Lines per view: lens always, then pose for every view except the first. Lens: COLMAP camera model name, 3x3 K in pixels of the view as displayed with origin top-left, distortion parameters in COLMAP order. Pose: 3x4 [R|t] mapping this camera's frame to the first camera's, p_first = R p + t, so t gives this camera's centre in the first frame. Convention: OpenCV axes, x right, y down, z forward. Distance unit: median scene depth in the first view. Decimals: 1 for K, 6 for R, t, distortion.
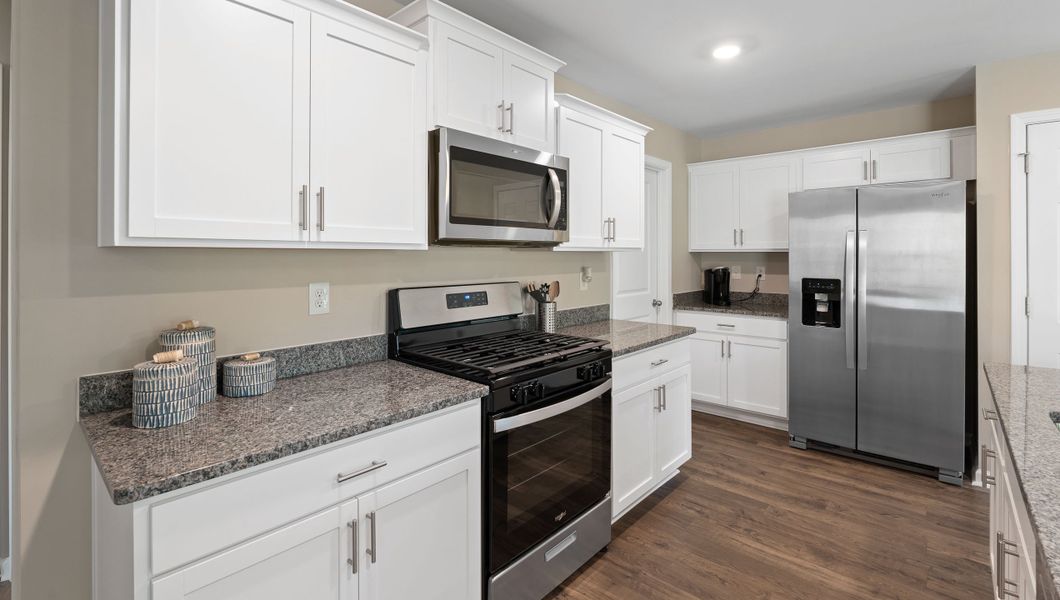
lens RADIAL K [[472.4, 0, 526.3], [0, 472.4, 252.4], [0, 0, 1]] dist [-0.009236, 0.001390]
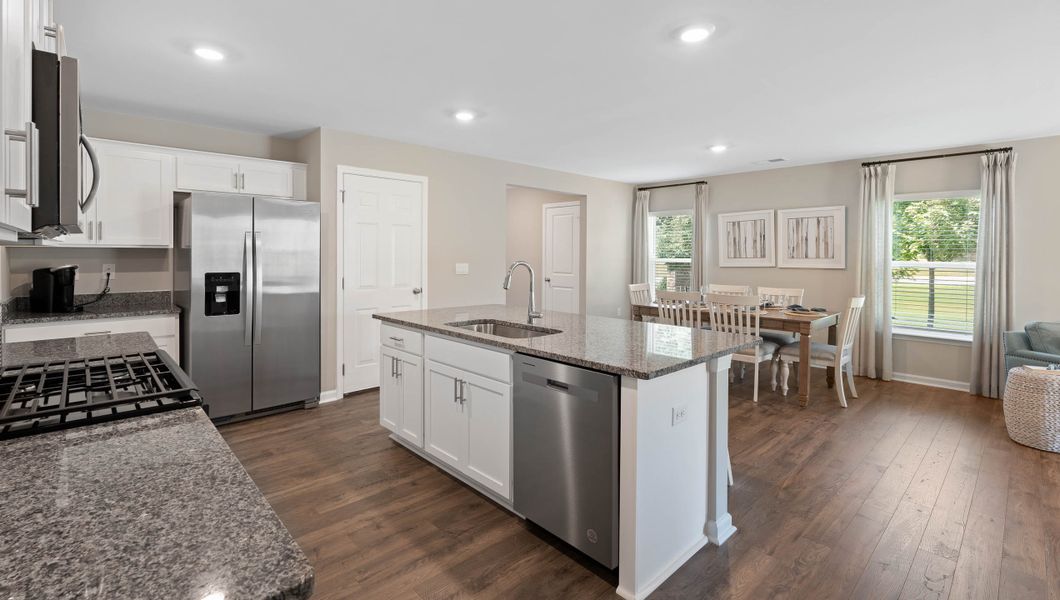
lens RADIAL K [[472.4, 0, 530.9], [0, 472.4, 257.6], [0, 0, 1]] dist [-0.009236, 0.001390]
pose [[0.083722, -0.008961, 0.996449, -0.532894], [-0.010572, 0.999895, 0.009880, 0.000183], [-0.996433, -0.011362, 0.083619, 0.206058]]
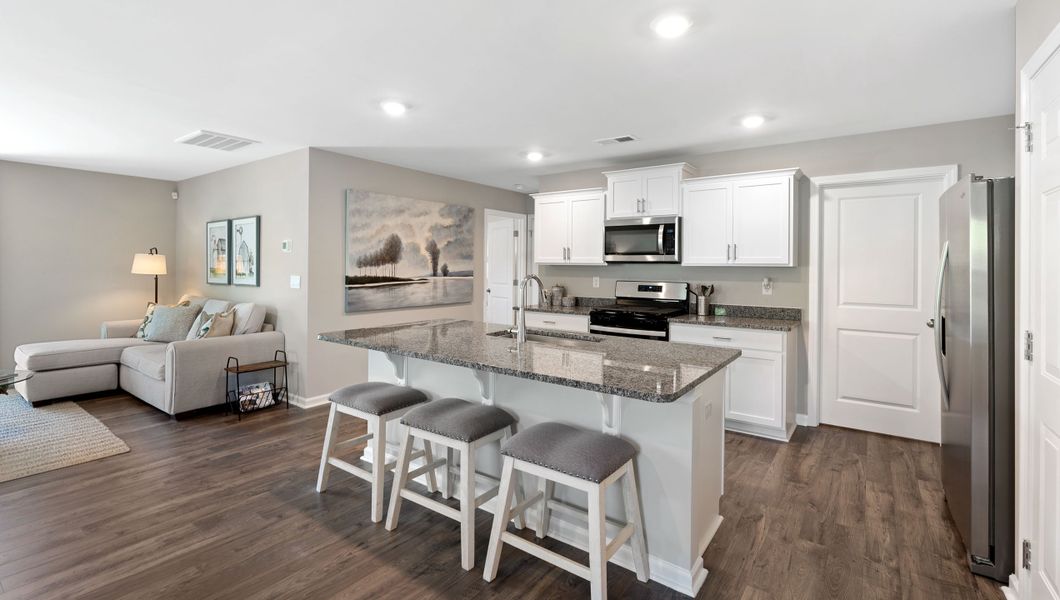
lens RADIAL K [[472.4, 0, 529.0], [0, 472.4, 265.0], [0, 0, 1]] dist [-0.009236, 0.001390]
pose [[0.103550, -0.001096, -0.994624, 1.698590], [-0.006274, 0.999979, -0.001755, -0.000083], [0.994605, 0.006422, 0.103540, 0.202489]]
